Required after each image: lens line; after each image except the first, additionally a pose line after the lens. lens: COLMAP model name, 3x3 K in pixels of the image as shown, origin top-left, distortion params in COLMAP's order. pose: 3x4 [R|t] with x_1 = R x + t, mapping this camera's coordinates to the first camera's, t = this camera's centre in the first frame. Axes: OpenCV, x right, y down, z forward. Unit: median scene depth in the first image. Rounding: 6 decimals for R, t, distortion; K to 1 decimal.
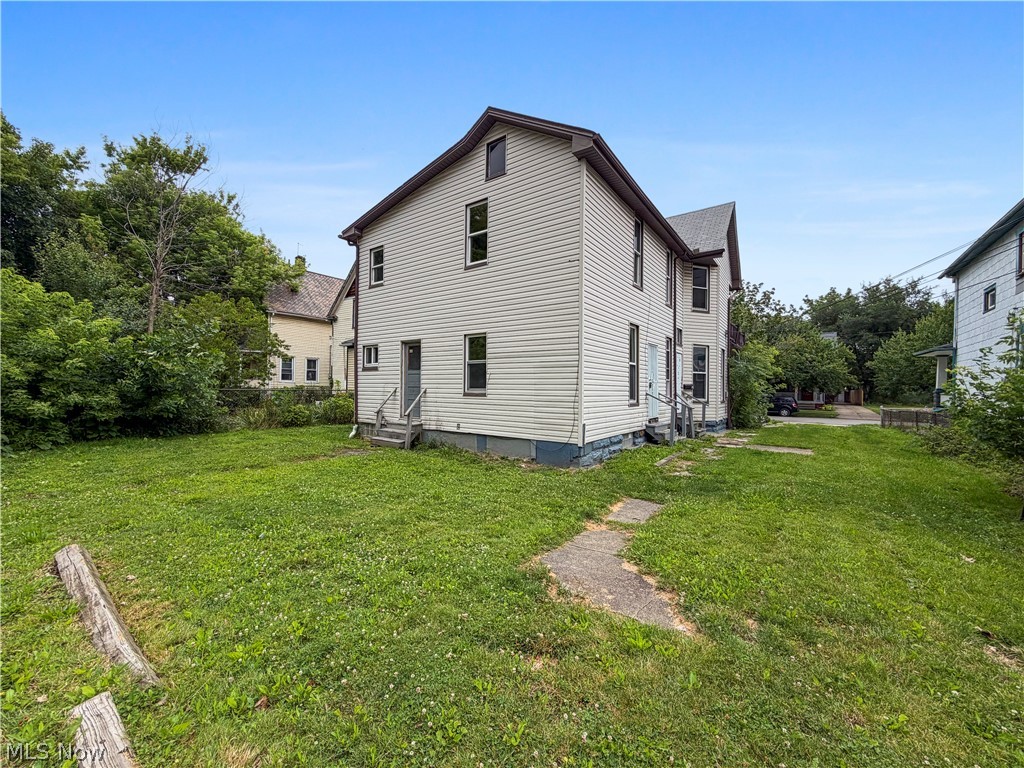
lens RADIAL K [[416.0, 0, 508.8], [0, 416.0, 385.0], [0, 0, 1]] dist [-0.003080, -0.000107]
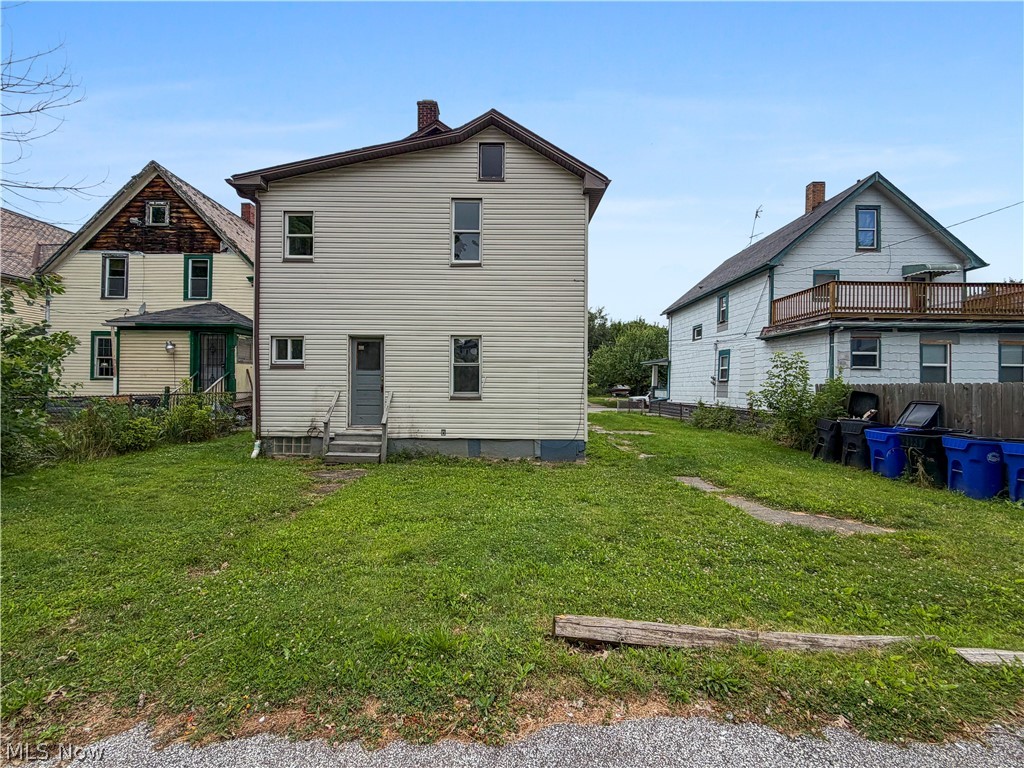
lens RADIAL K [[416.0, 0, 512.1], [0, 416.0, 385.6], [0, 0, 1]] dist [-0.003080, -0.000107]
pose [[0.797522, -0.003826, 0.603278, -0.523052], [-0.005434, 0.999894, 0.013525, -0.018343], [-0.603266, -0.014064, 0.797416, 0.146581]]
